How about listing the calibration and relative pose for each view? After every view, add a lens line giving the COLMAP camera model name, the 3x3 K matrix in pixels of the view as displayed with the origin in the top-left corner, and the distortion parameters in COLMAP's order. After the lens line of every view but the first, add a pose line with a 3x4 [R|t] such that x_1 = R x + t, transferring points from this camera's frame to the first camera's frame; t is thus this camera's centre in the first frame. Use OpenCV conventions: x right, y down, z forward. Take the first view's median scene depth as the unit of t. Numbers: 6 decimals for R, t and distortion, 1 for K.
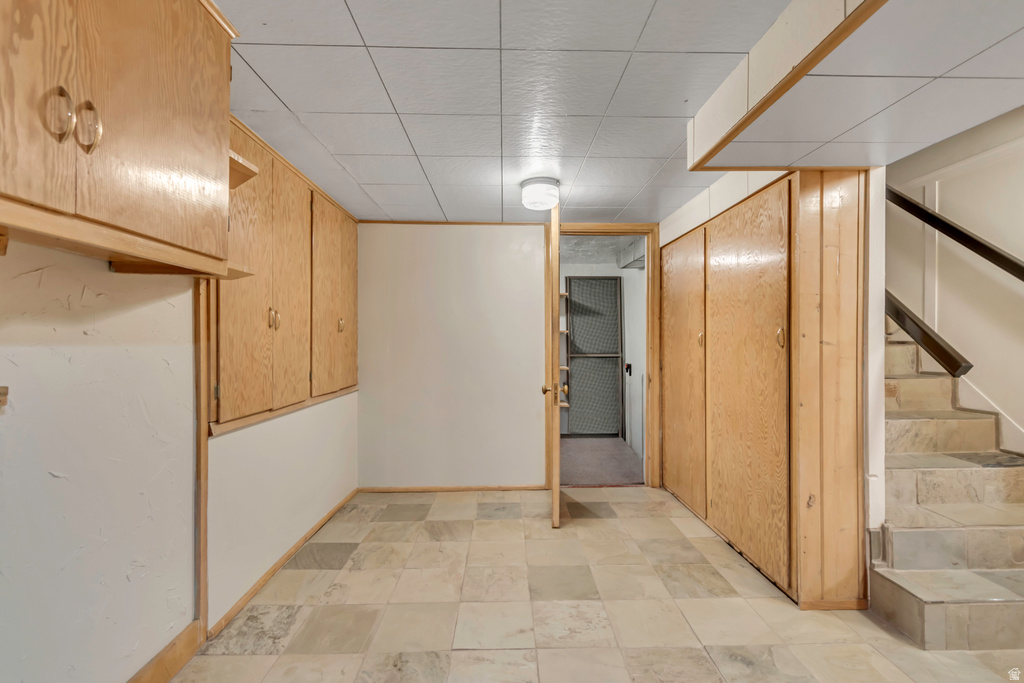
lens RADIAL K [[457.1, 0, 513.4], [0, 457.1, 337.1], [0, 0, 1]] dist [0.003957, -0.000875]
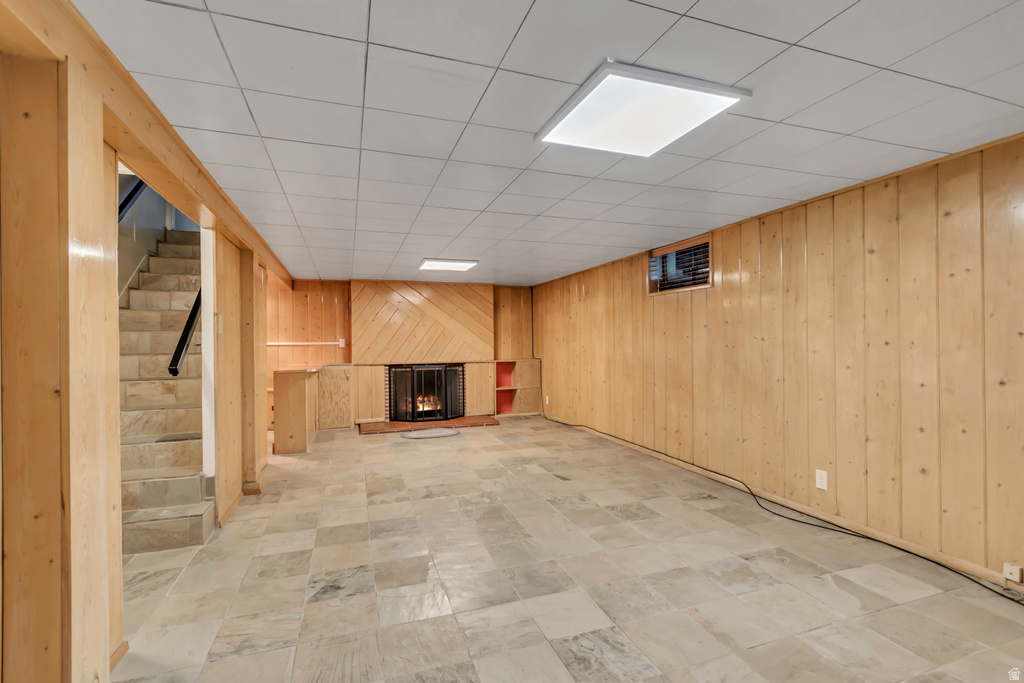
lens RADIAL K [[457.1, 0, 513.4], [0, 457.1, 337.1], [0, 0, 1]] dist [0.003957, -0.000875]
pose [[0.953339, -0.003819, 0.301877, 1.821663], [0.004019, 0.999992, -0.000041, -0.037008], [-0.301875, 0.001252, 0.953347, -0.733732]]
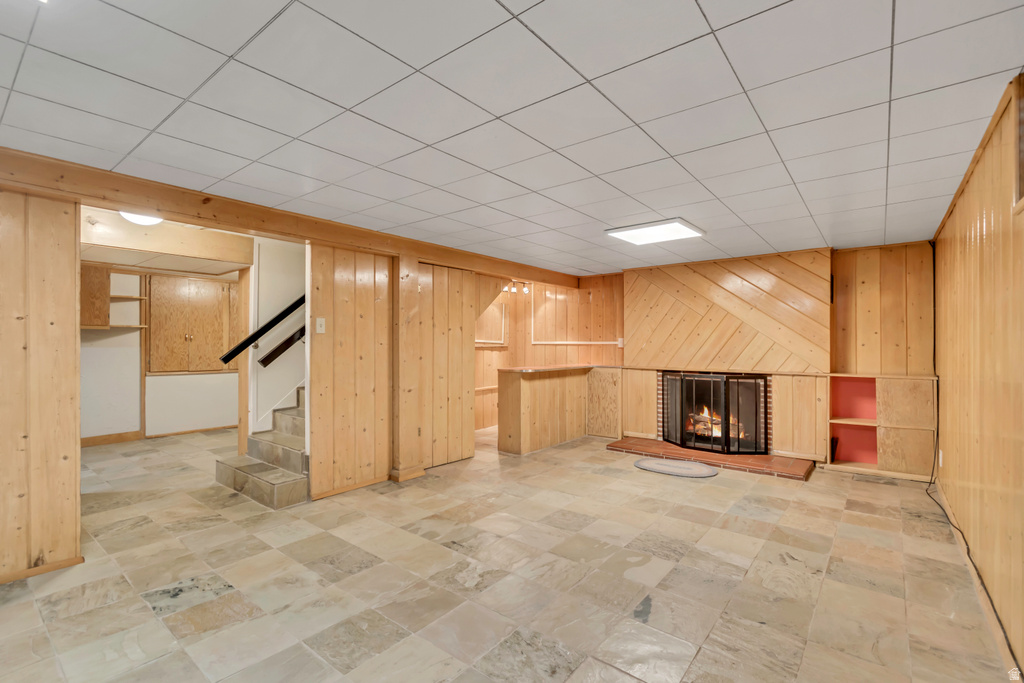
lens RADIAL K [[457.1, 0, 513.4], [0, 457.1, 337.1], [0, 0, 1]] dist [0.003957, -0.000875]
pose [[0.771386, -0.005765, -0.636342, 3.062751], [0.005092, 0.999983, -0.002887, -0.029451], [0.636347, -0.001014, 0.771402, 0.138332]]
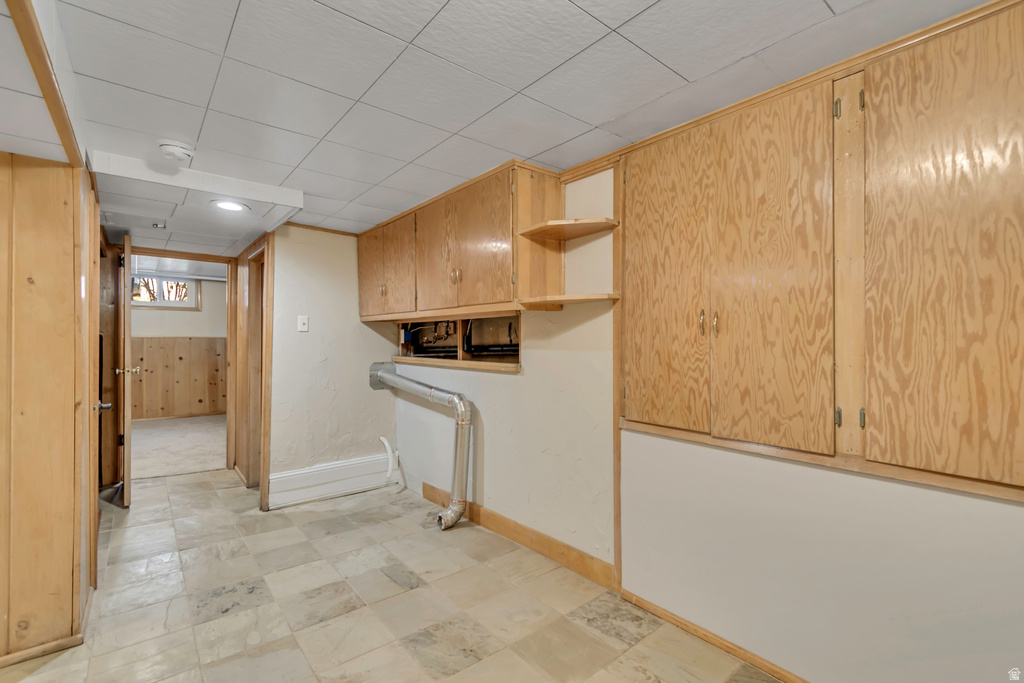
lens RADIAL K [[457.1, 0, 513.4], [0, 457.1, 337.1], [0, 0, 1]] dist [0.003957, -0.000875]
pose [[-0.787681, -0.009696, -0.616007, 0.282174], [0.001266, 0.999849, -0.017357, -0.001712], [0.616082, -0.014451, -0.787550, 1.606199]]
